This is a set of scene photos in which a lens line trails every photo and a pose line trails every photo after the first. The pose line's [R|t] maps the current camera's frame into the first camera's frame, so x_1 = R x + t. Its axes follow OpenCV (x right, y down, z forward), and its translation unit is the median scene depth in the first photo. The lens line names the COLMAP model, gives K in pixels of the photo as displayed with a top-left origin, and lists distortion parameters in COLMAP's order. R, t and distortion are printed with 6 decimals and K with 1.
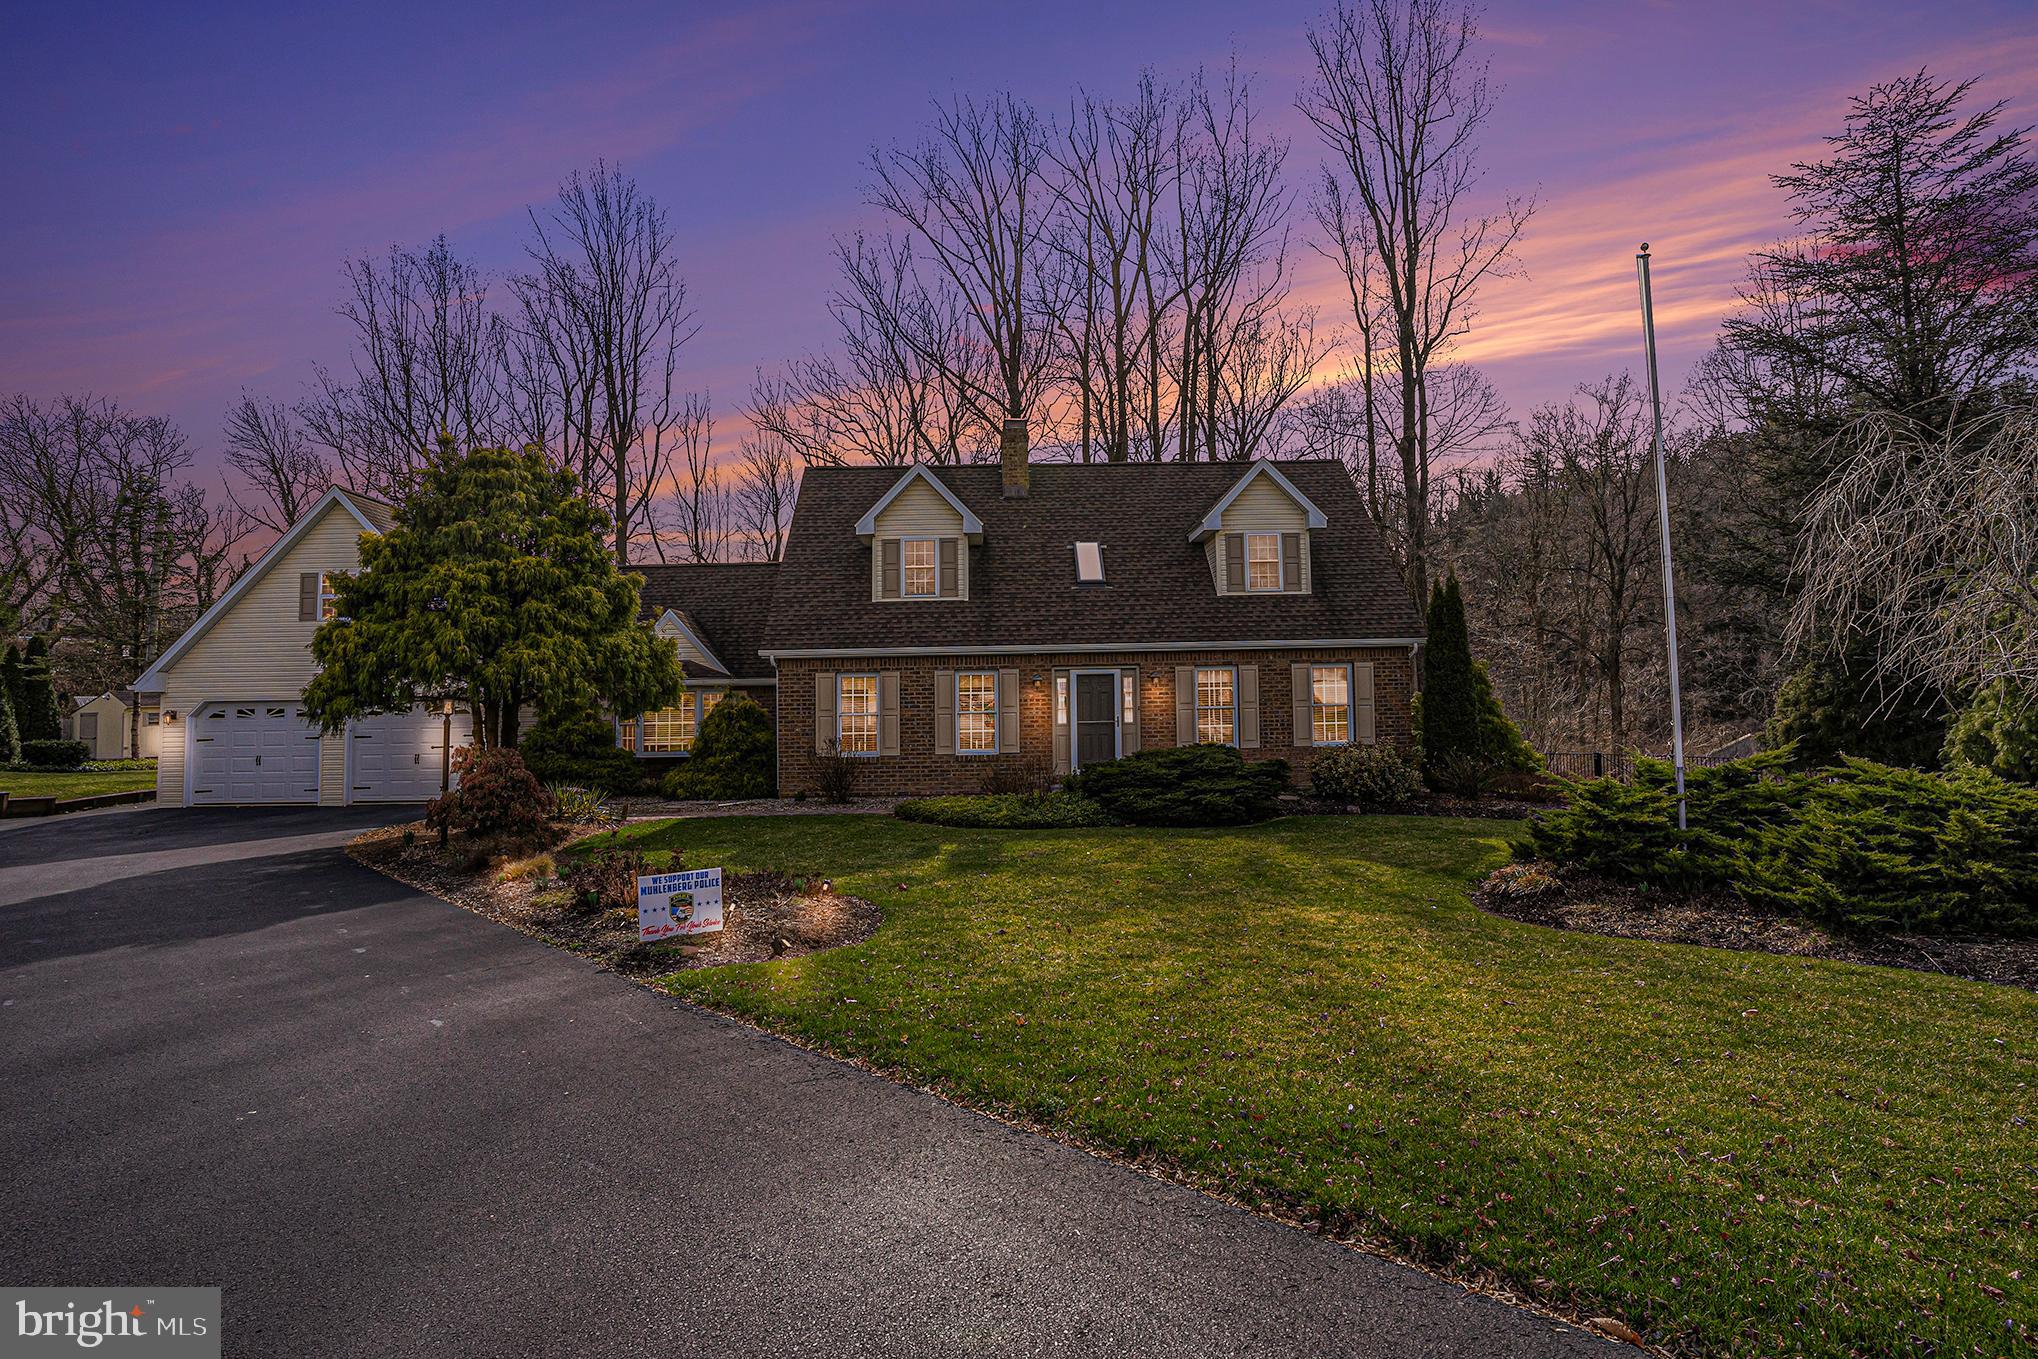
lens RADIAL K [[1036.4, 0, 1019.0], [0, 1036.4, 679.5], [0, 0, 1]] dist [-0.062581, -0.000093]
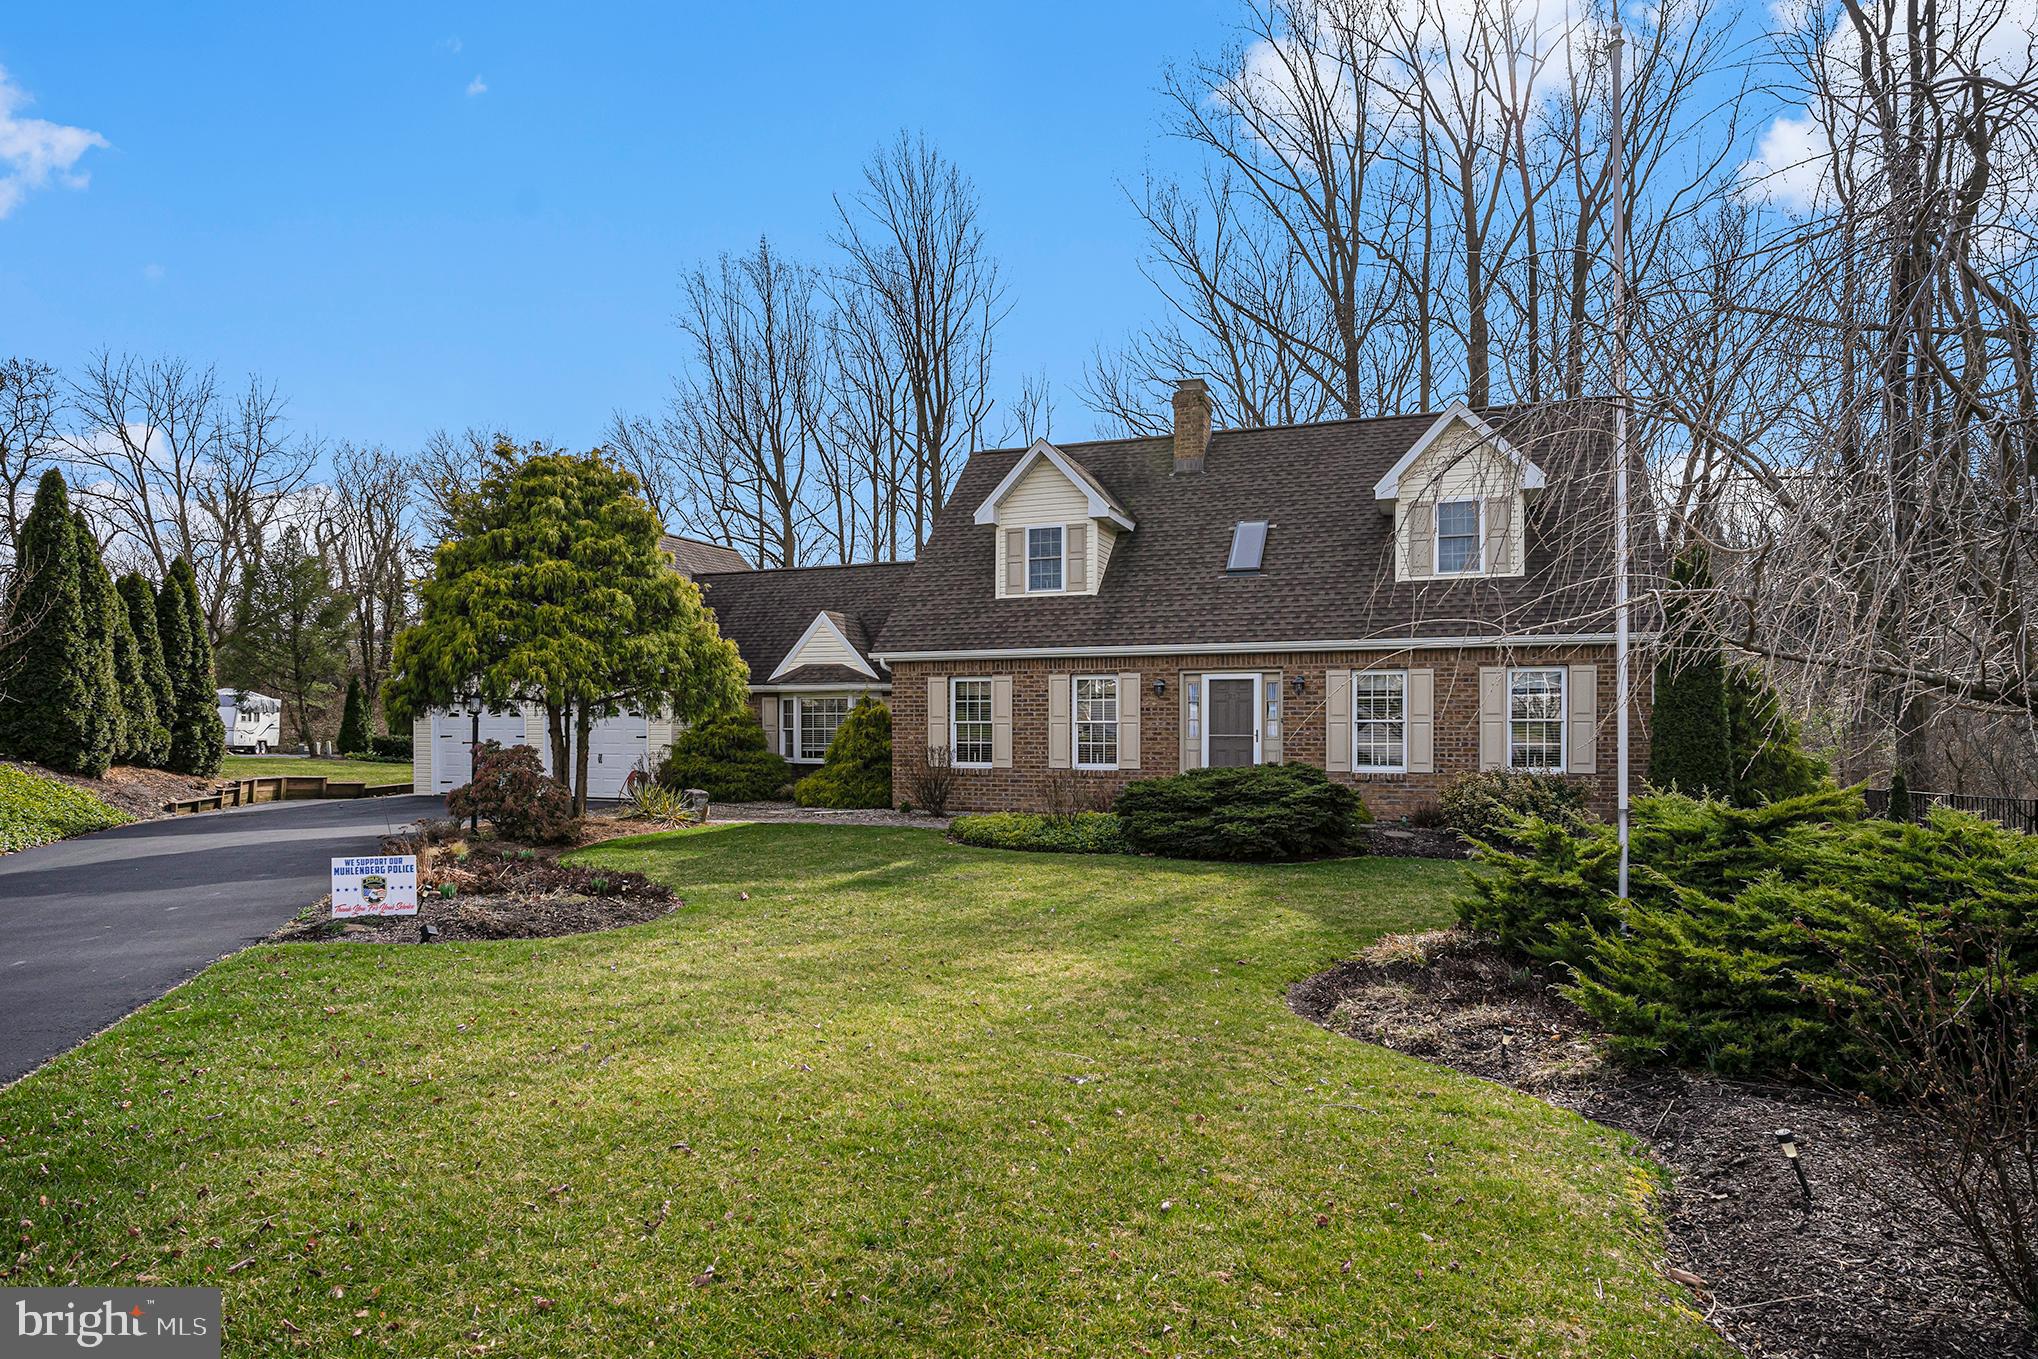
lens RADIAL K [[1169.2, 0, 1019.0], [0, 1169.2, 751.9], [0, 0, 1]] dist [-0.025105, -0.000236]
pose [[0.928038, 0.026563, -0.371536, 0.273062], [-0.006789, 0.998495, 0.054429, 0.003368], [0.372423, -0.047990, 0.926822, 0.051492]]
